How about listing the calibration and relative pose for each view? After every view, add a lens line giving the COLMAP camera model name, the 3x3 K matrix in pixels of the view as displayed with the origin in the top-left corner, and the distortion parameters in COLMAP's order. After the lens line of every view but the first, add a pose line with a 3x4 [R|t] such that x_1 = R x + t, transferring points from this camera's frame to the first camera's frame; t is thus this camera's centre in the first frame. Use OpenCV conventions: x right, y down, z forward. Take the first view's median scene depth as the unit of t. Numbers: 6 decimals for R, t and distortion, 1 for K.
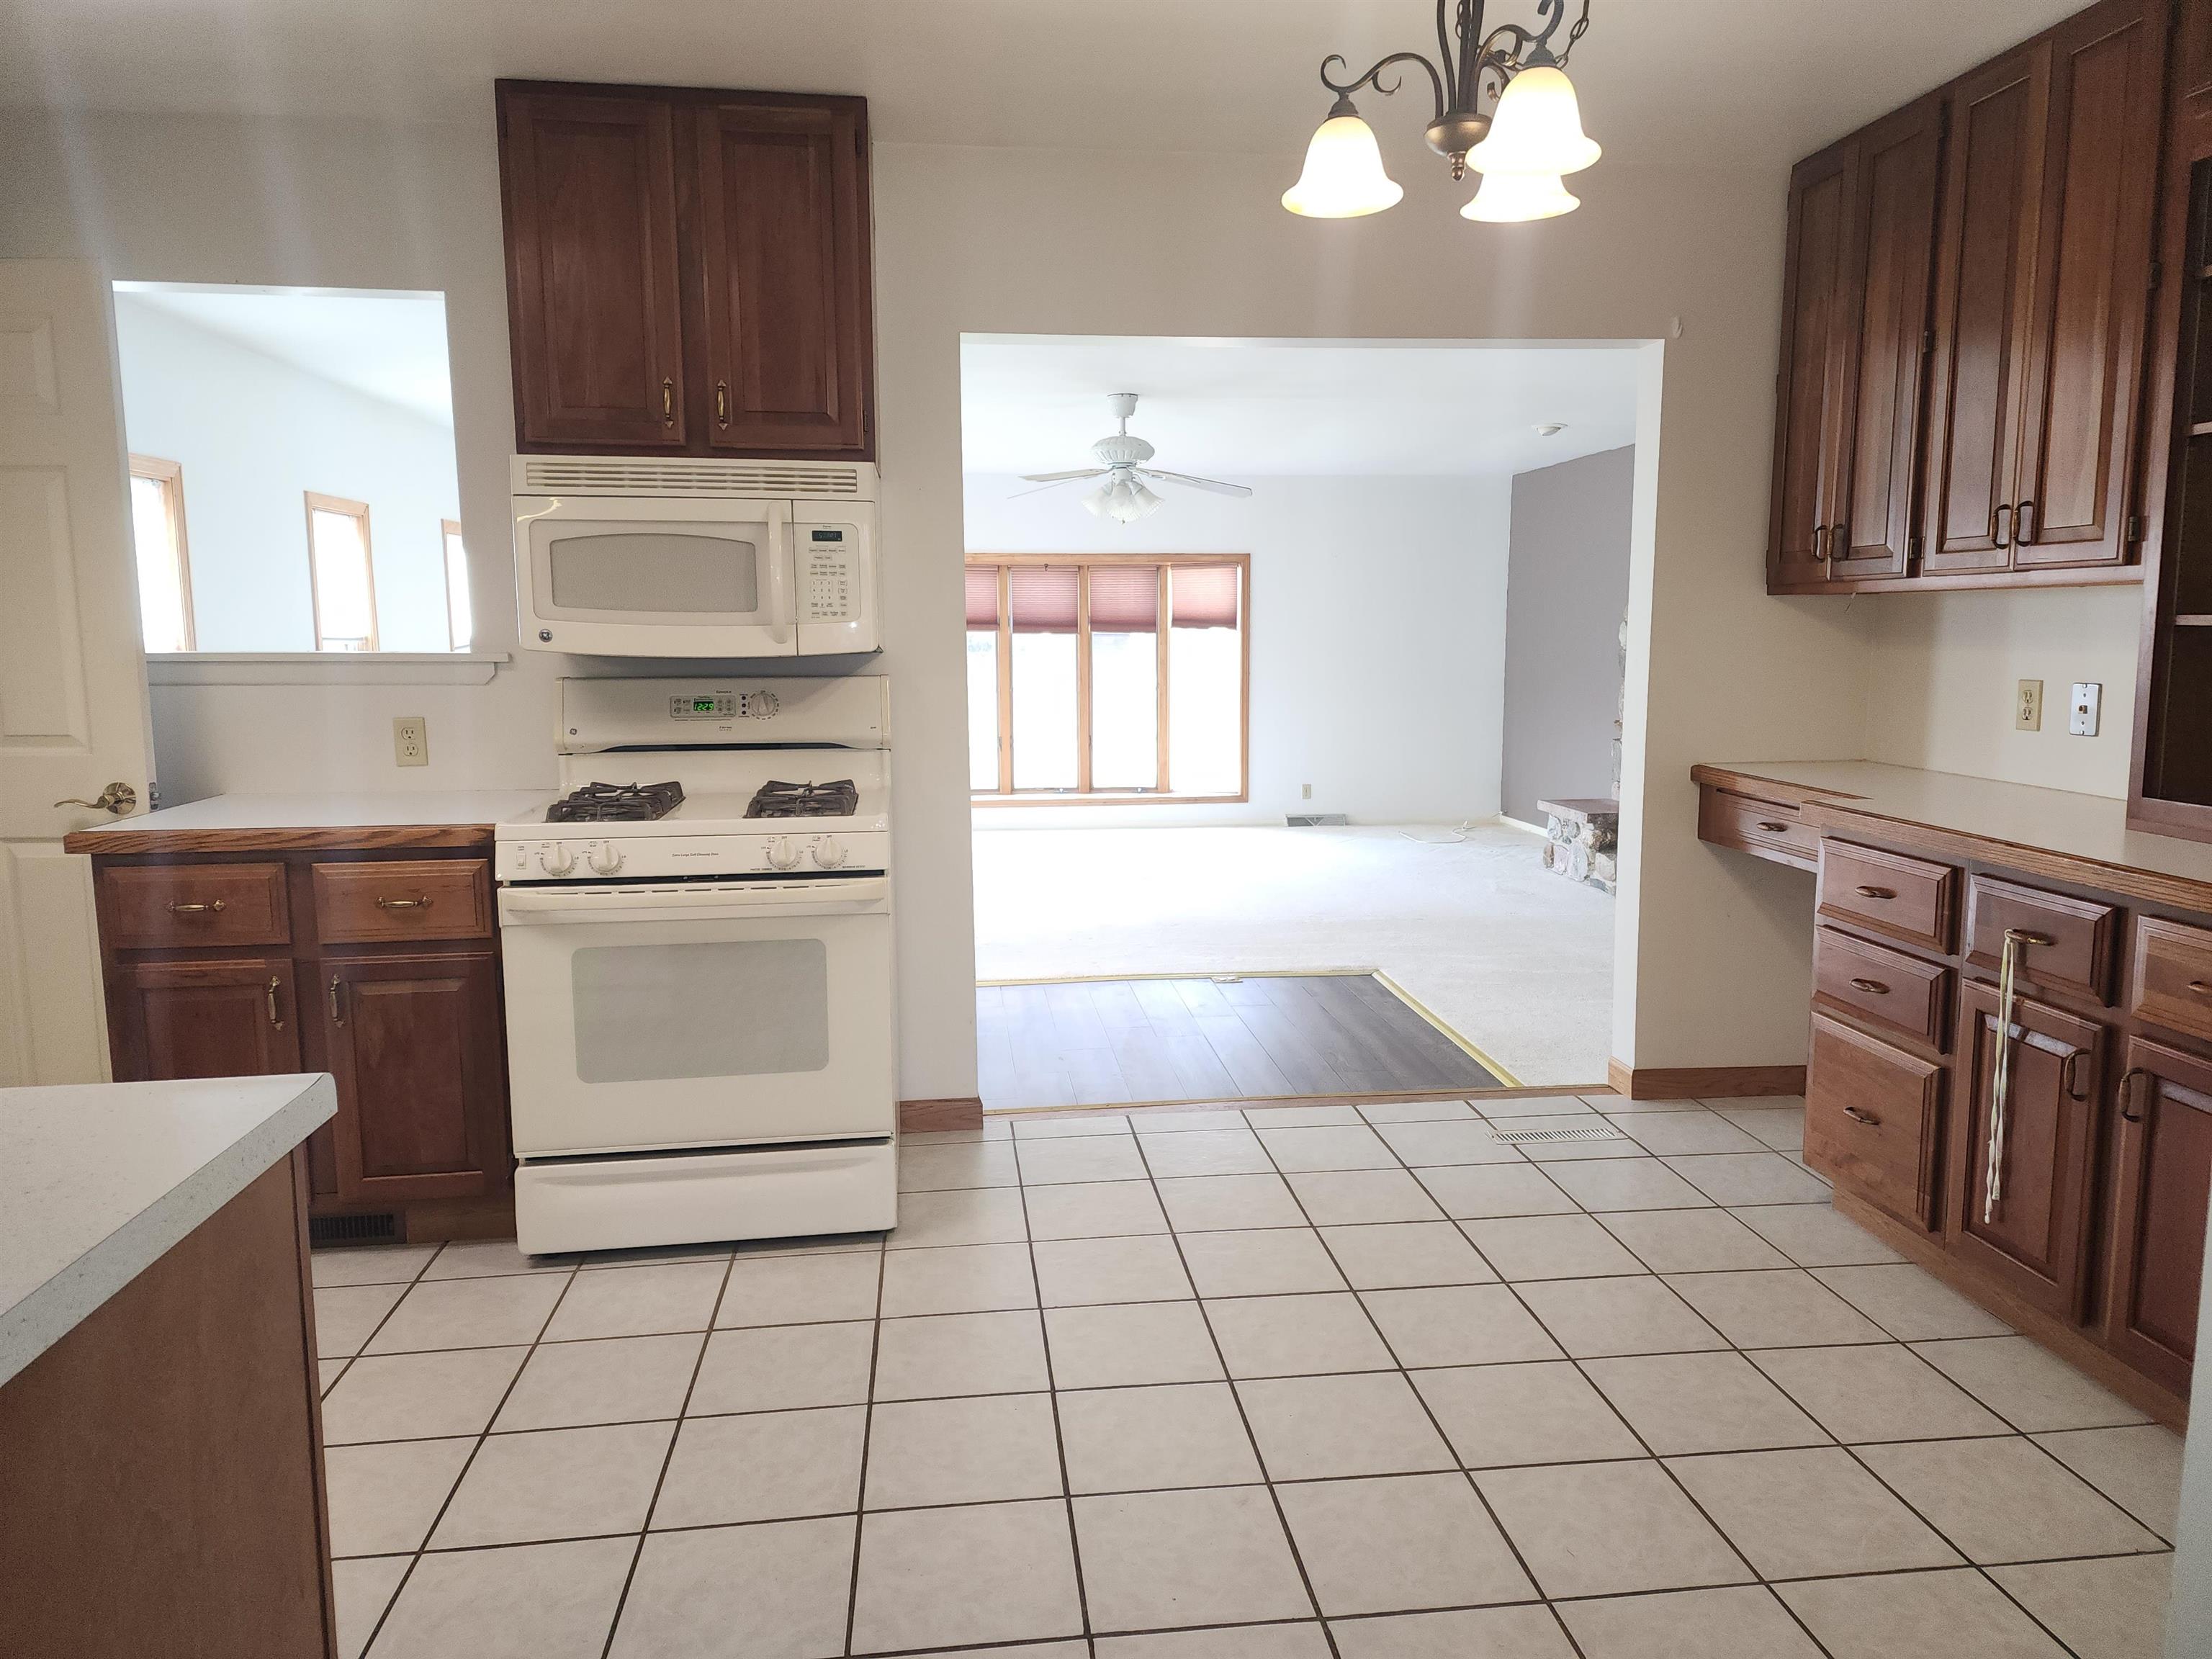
lens RADIAL K [[1468.5, 0, 1109.9], [0, 1468.5, 816.7], [0, 0, 1]] dist [0.079262, -0.055682]
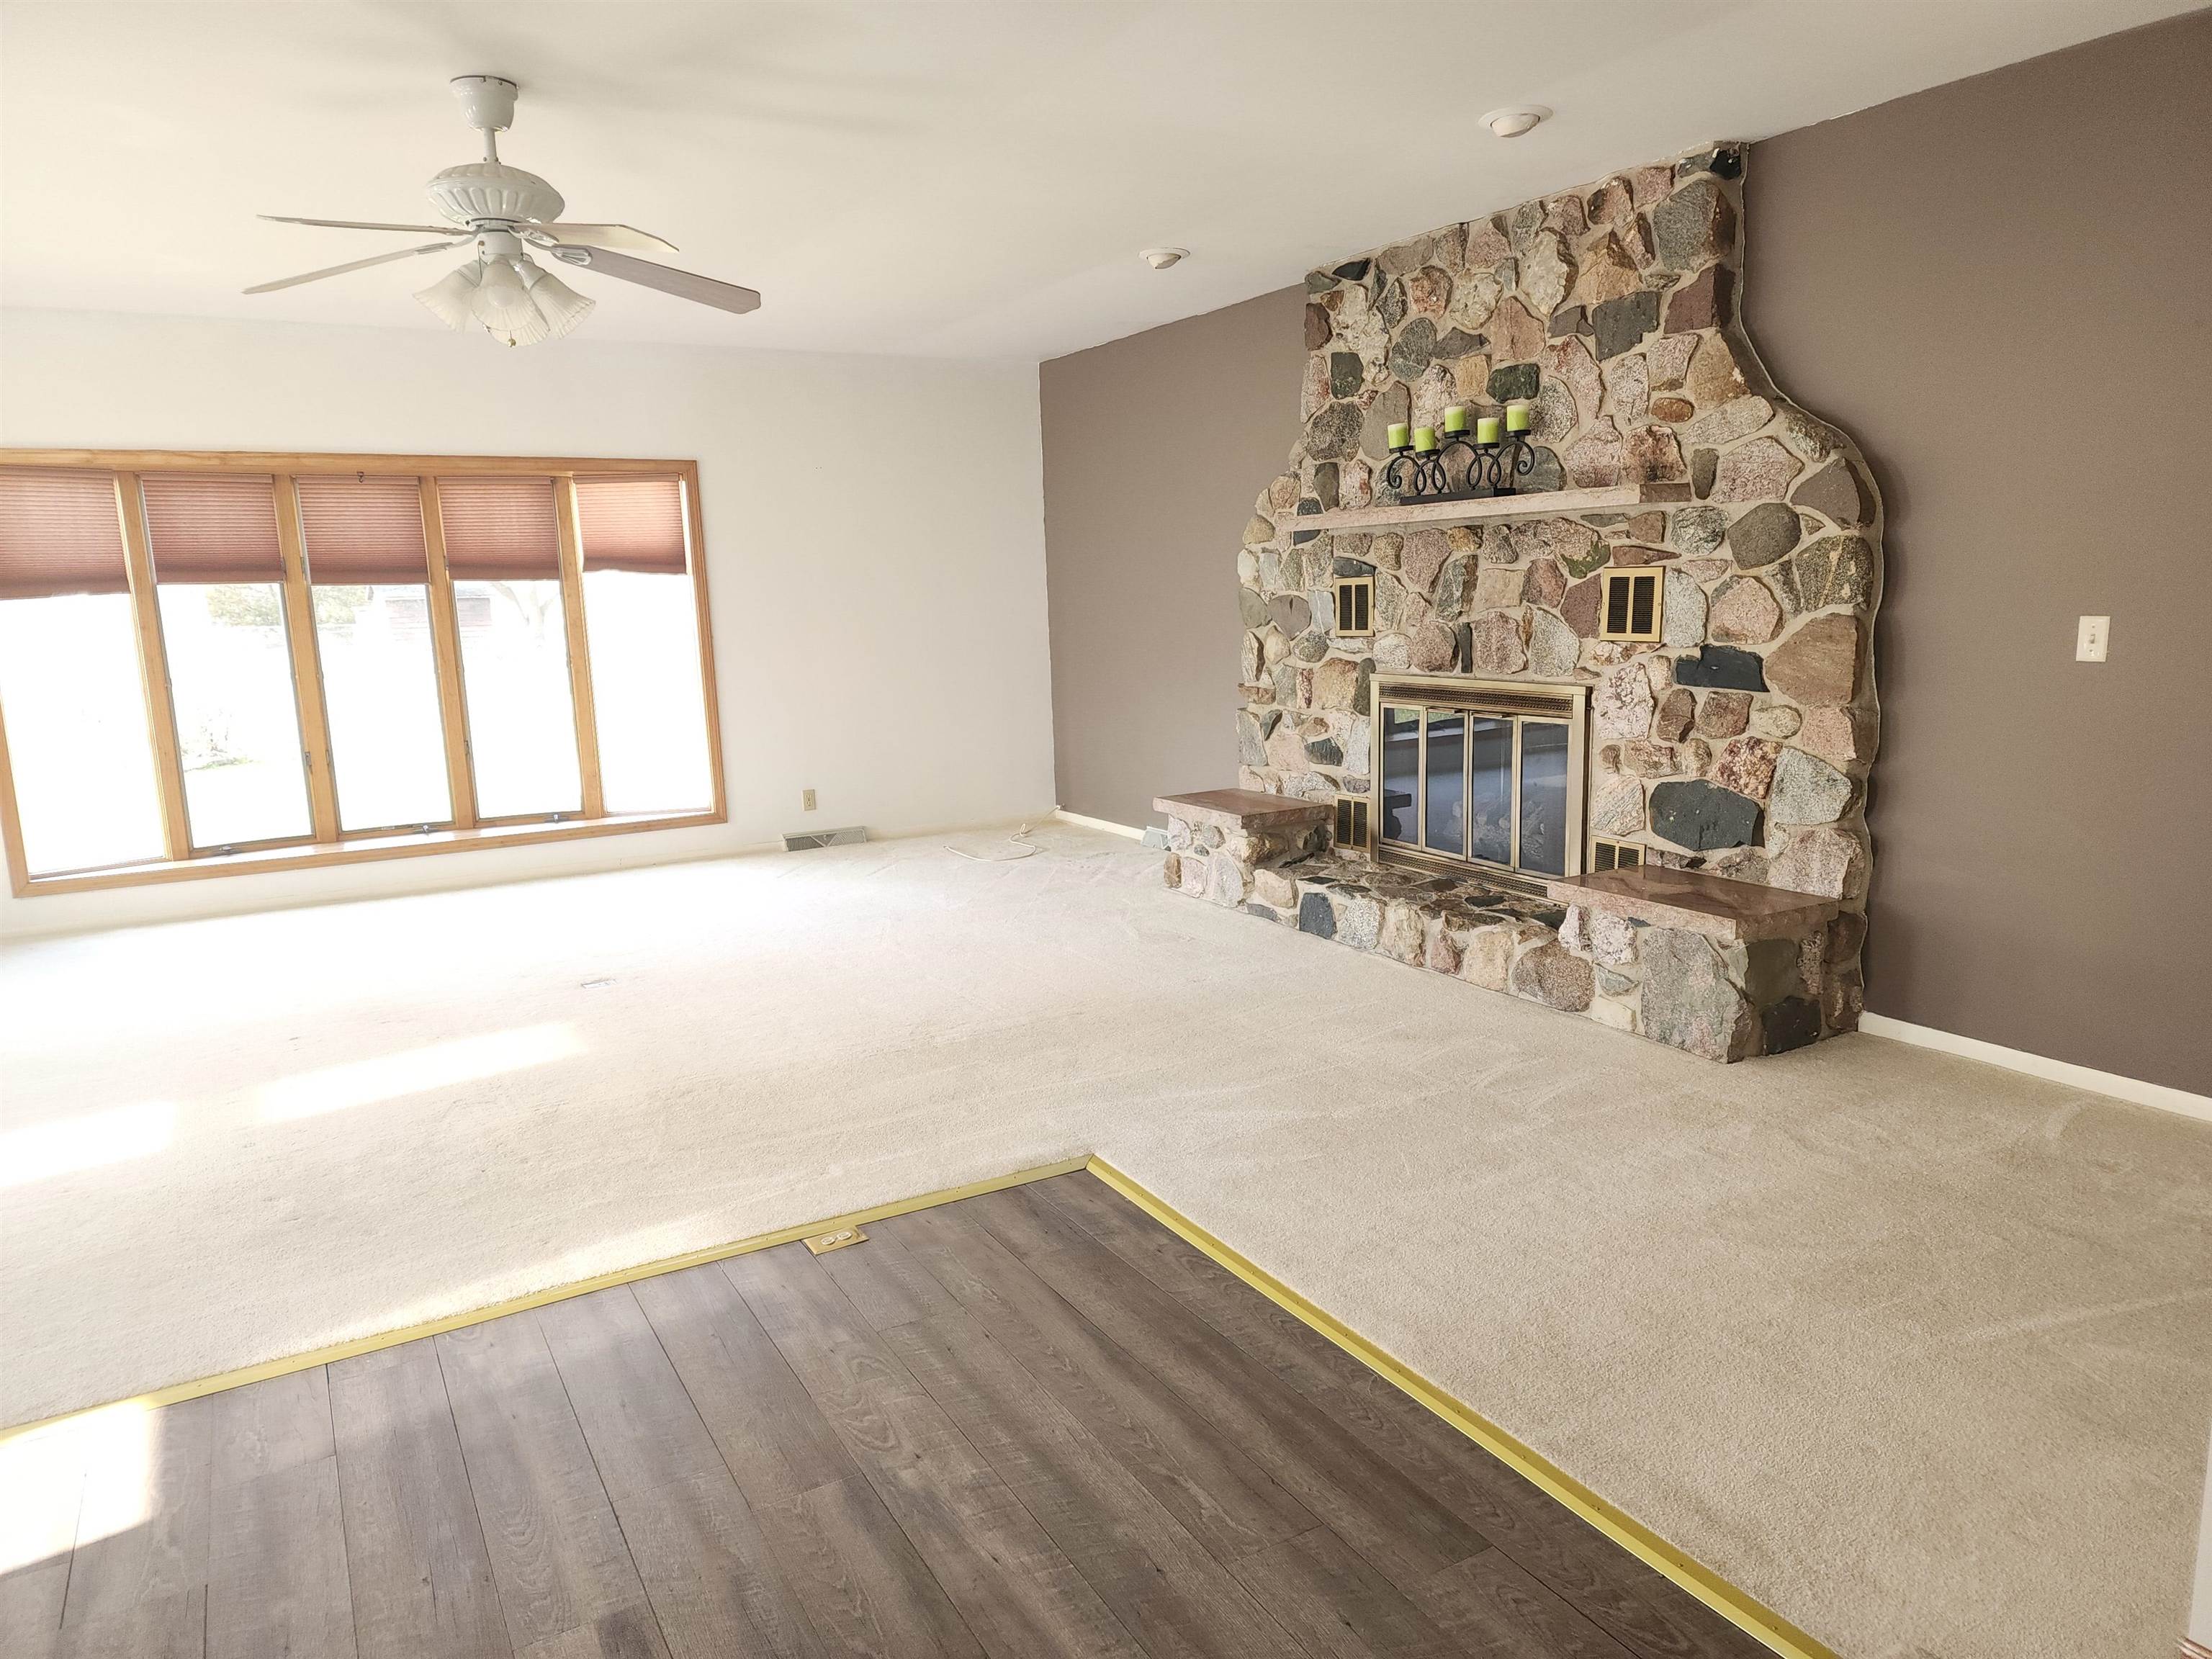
lens RADIAL K [[1468.5, 0, 1107.2], [0, 1468.5, 837.4], [0, 0, 1]] dist [0.079262, -0.055682]
pose [[0.918365, -0.092109, 0.384865, -0.035952], [0.076453, 0.995509, 0.055820, -0.096300], [-0.388278, -0.021839, 0.921284, 0.968977]]
